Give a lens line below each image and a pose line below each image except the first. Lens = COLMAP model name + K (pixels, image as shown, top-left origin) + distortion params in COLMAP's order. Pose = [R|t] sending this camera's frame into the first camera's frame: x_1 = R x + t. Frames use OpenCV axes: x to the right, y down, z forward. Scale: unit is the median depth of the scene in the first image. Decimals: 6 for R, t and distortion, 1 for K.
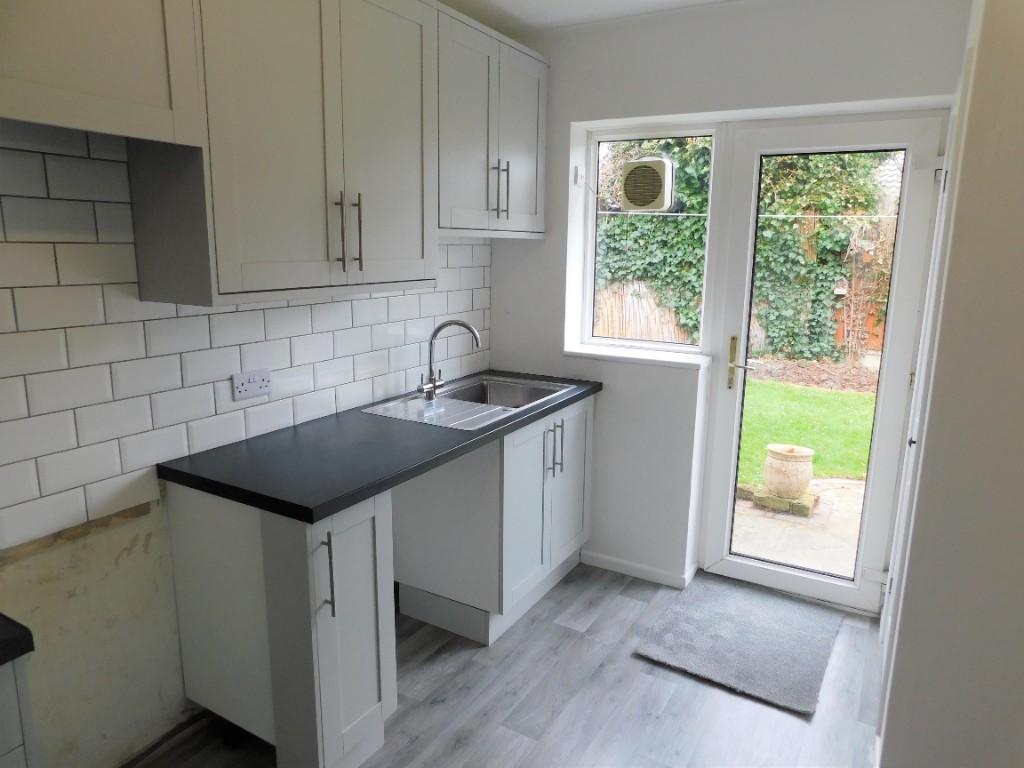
lens RADIAL K [[680.7, 0, 512.0], [0, 680.7, 384.0], [0, 0, 1]] dist [-0.062184, 0.056853]
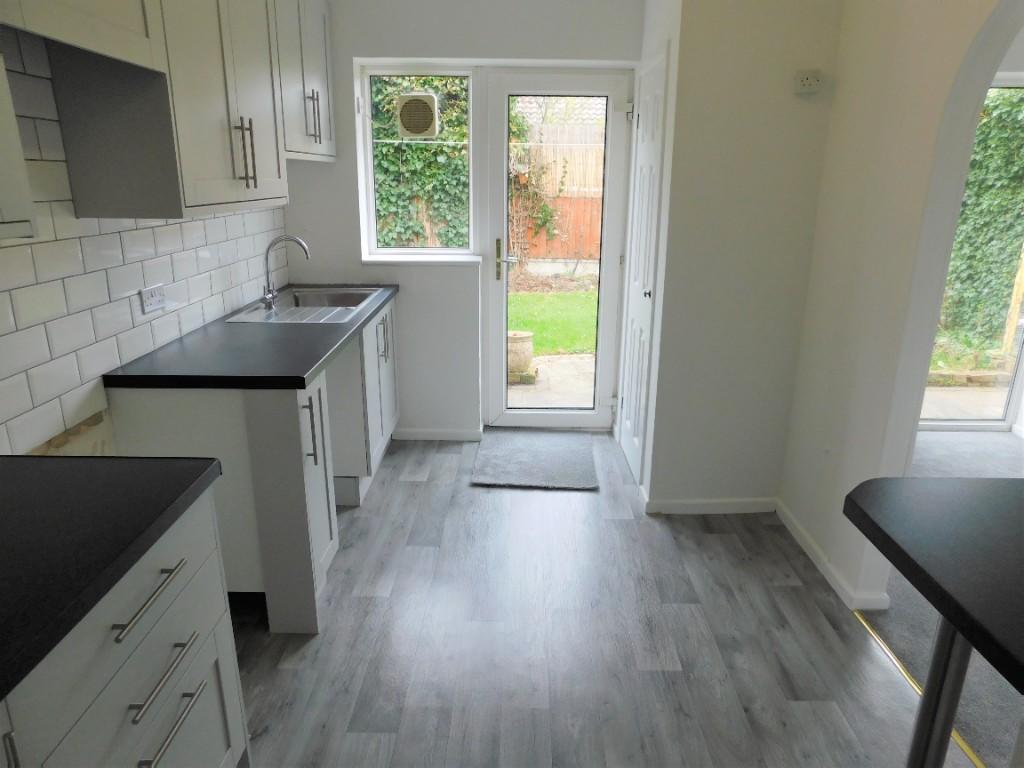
lens RADIAL K [[680.7, 0, 512.0], [0, 680.7, 384.0], [0, 0, 1]] dist [-0.062184, 0.056853]
pose [[0.868147, -0.149646, 0.473210, -0.300865], [0.101134, 0.986795, 0.126521, 0.041523], [-0.485895, -0.061981, 0.871817, -0.156610]]
